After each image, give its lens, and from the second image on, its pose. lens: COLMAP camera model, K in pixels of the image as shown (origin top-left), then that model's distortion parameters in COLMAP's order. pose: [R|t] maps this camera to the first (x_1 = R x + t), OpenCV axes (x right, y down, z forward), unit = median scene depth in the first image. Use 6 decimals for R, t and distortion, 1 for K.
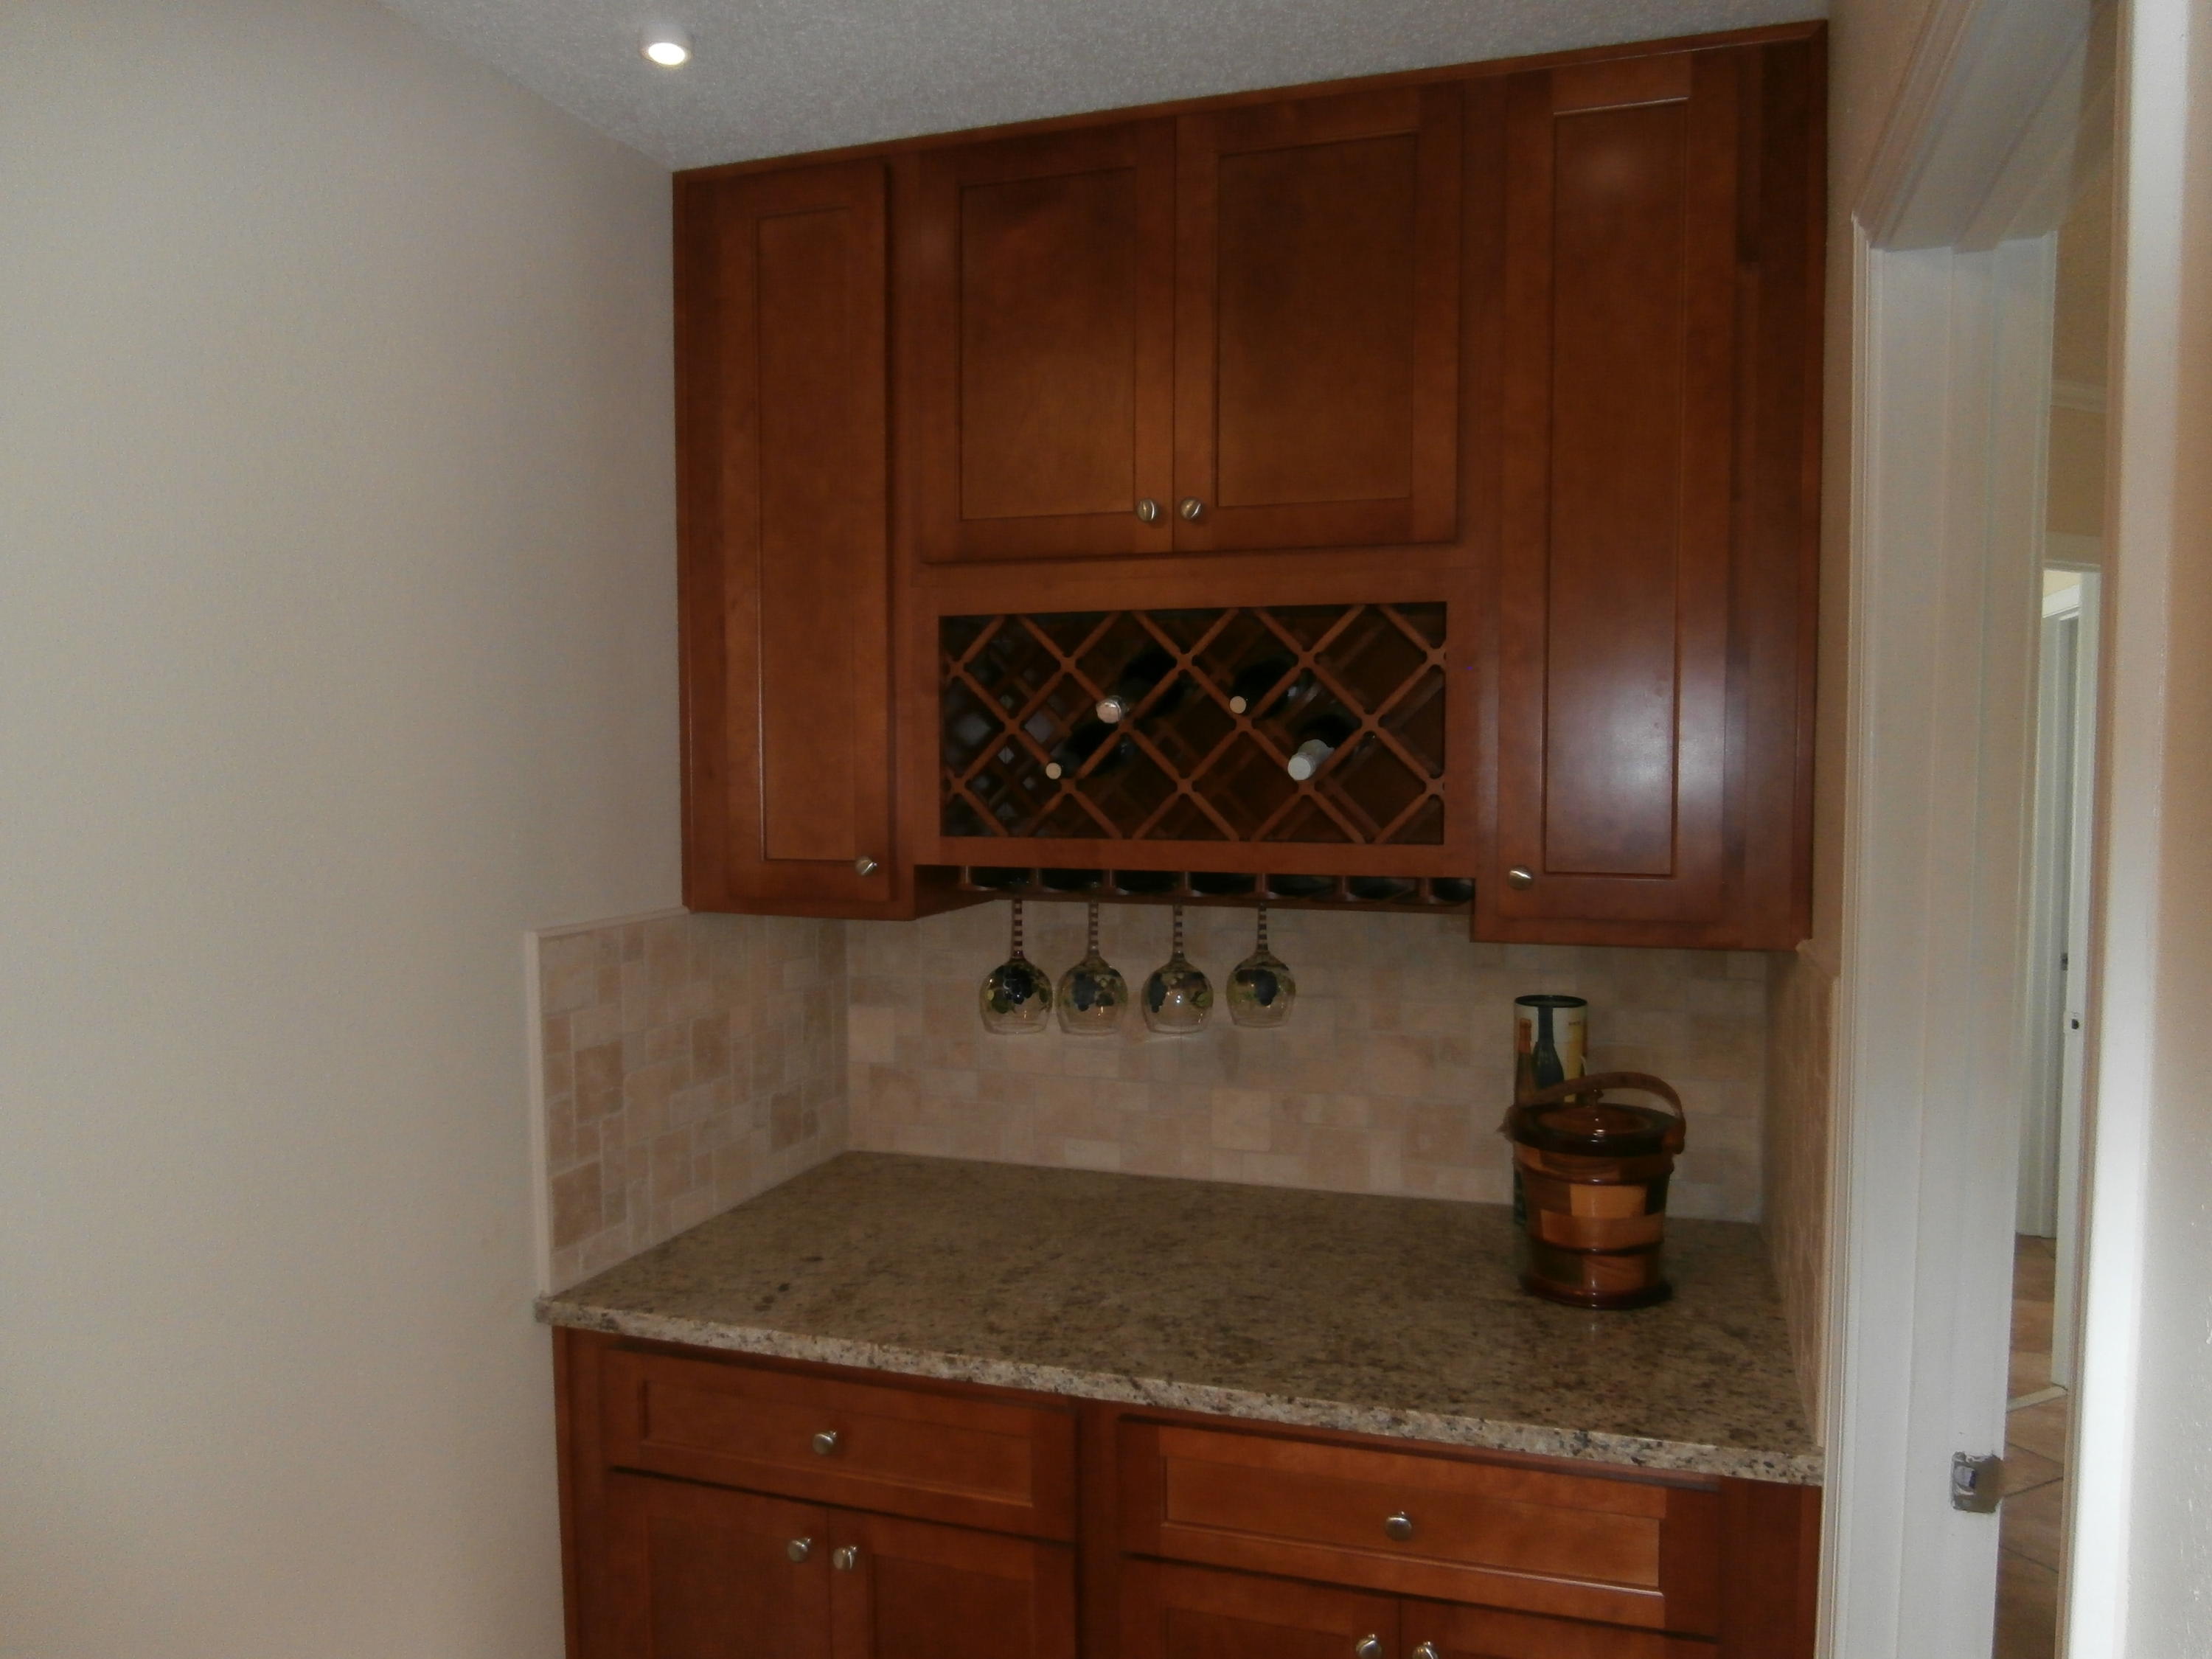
lens RADIAL K [[1538.1, 0, 1101.7], [0, 1538.1, 846.6], [0, 0, 1]] dist [0.006945, 0.003793]
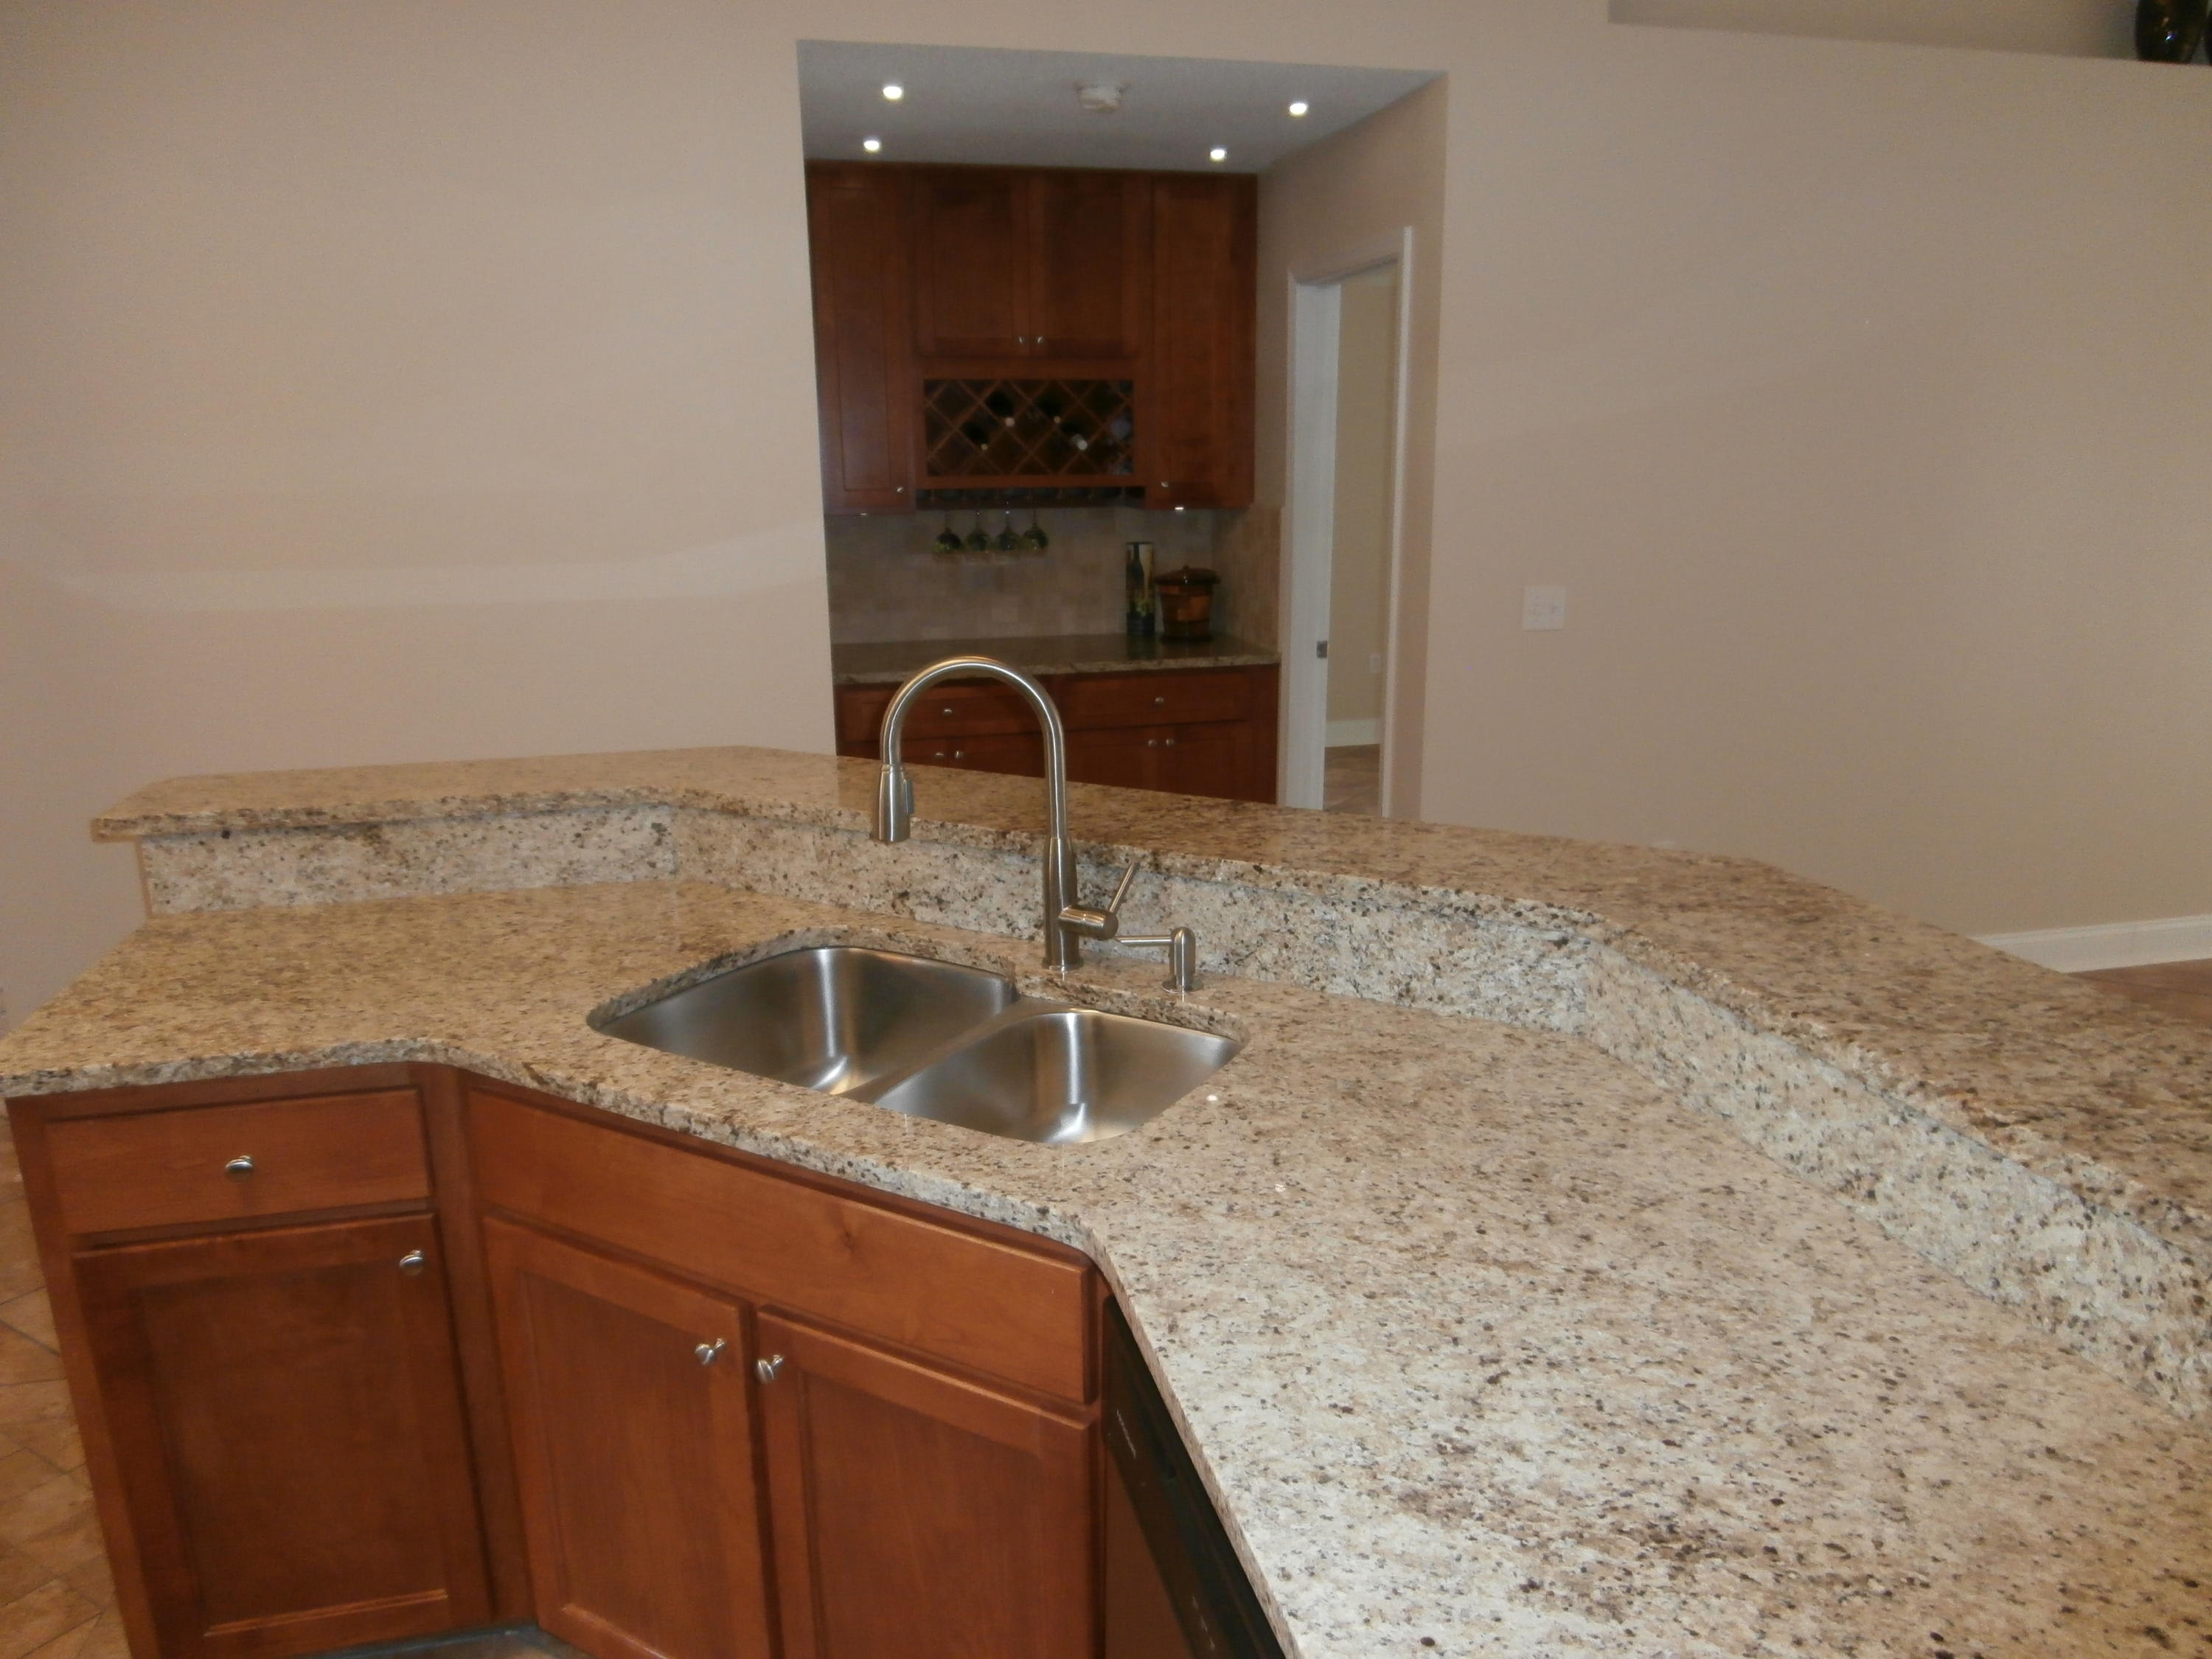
lens RADIAL K [[1559.8, 0, 1122.7], [0, 1559.8, 876.3], [0, 0, 1]] dist [-0.007511, 0.003358]
pose [[0.831311, -0.150364, 0.535082, -1.285004], [0.038746, 0.976046, 0.214085, 0.095033], [-0.554455, -0.157239, 0.817224, -1.261369]]
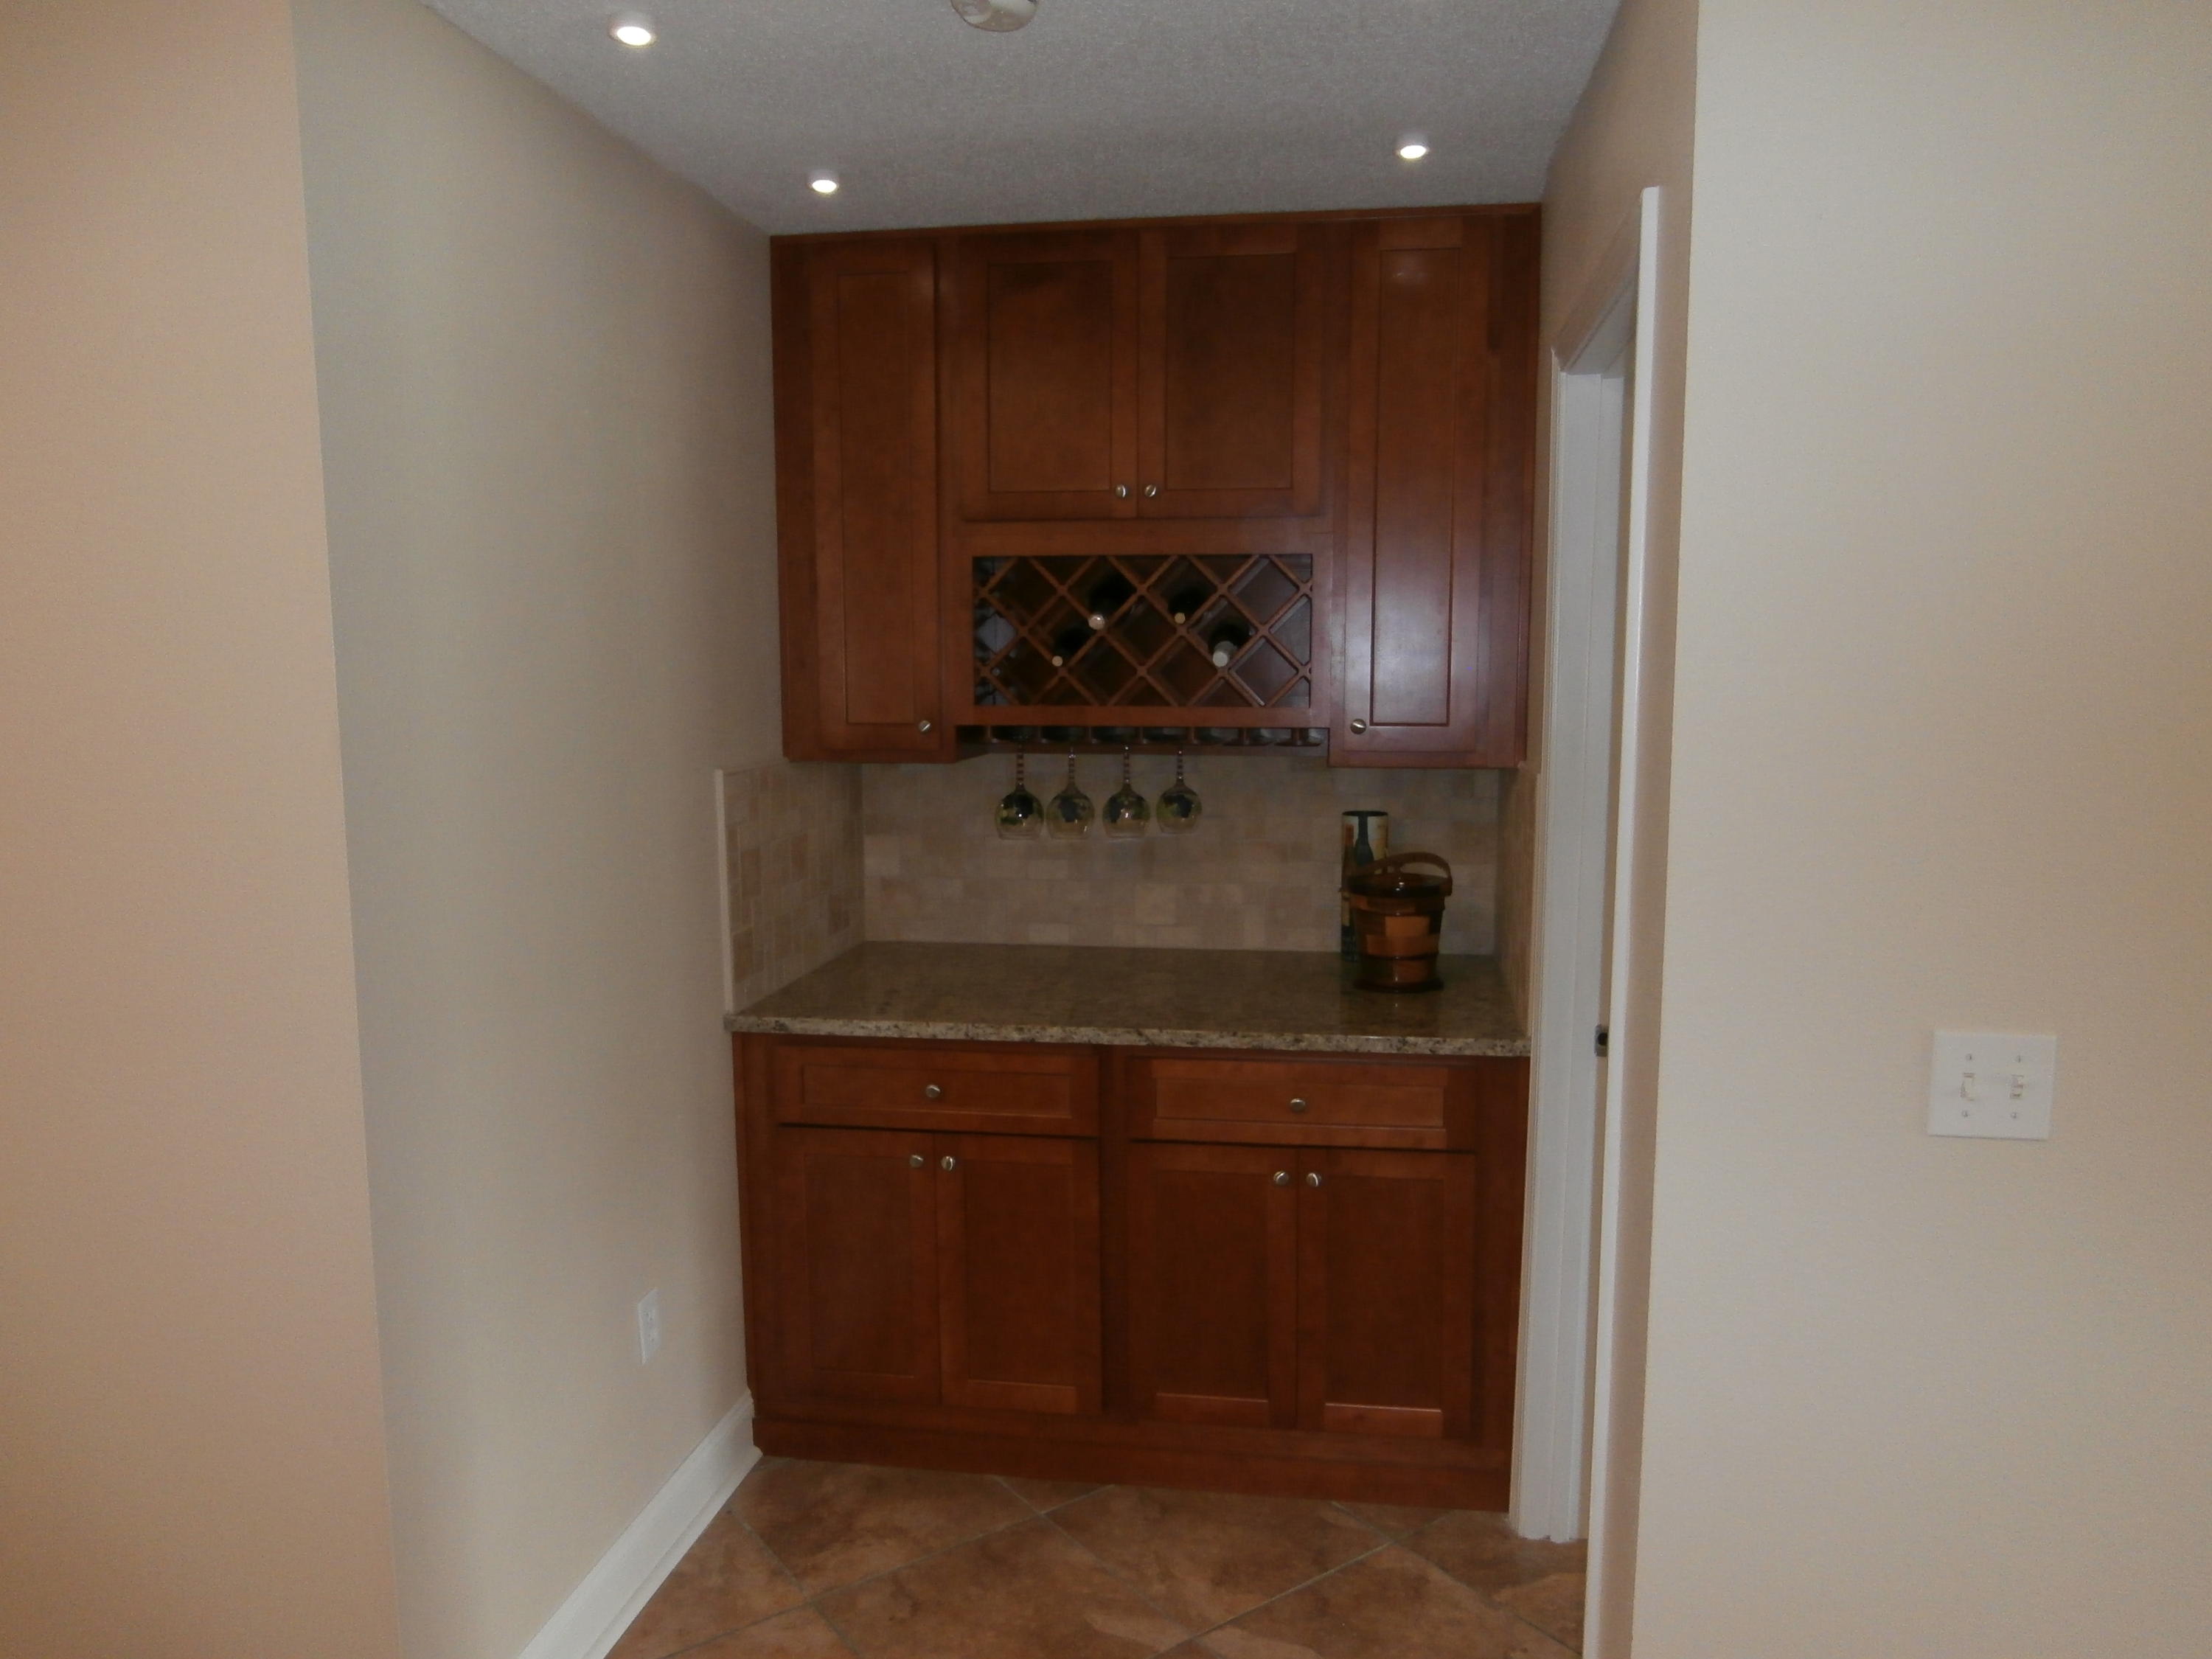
lens RADIAL K [[1565.0, 0, 1107.4], [0, 1565.0, 835.6], [0, 0, 1]] dist [0.057787, 0.003115]
pose [[0.985108, -0.019637, 0.170811, -0.251944], [0.010224, 0.998389, 0.055814, 0.036967], [-0.171632, -0.053236, 0.983722, -0.543057]]
